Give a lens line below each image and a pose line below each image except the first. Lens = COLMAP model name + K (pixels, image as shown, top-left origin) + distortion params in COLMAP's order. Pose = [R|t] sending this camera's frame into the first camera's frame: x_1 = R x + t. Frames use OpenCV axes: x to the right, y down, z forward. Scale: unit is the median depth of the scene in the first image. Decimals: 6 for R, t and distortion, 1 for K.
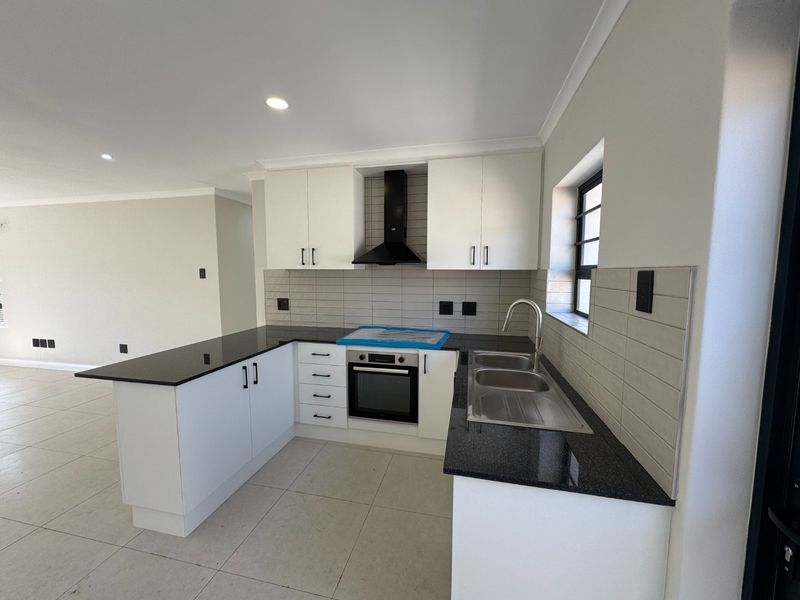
lens RADIAL K [[325.1, 0, 400.0], [0, 325.1, 300.0], [0, 0, 1]] dist [-0.000676, -0.000031]
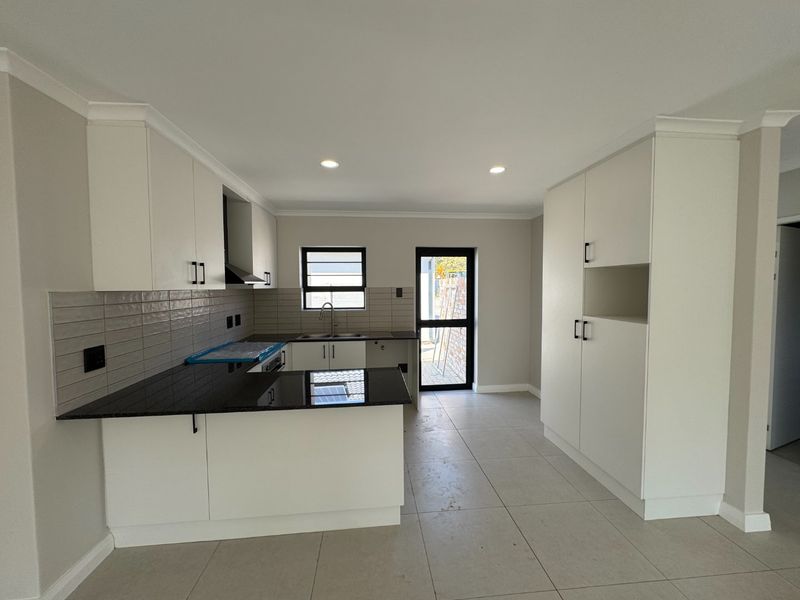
lens RADIAL K [[325.1, 0, 400.0], [0, 325.1, 300.0], [0, 0, 1]] dist [-0.000676, -0.000031]
pose [[-0.314566, -0.041621, 0.948323, -1.006332], [0.092849, 0.992898, 0.074376, -0.073681], [-0.944684, 0.111447, -0.308468, 0.691882]]
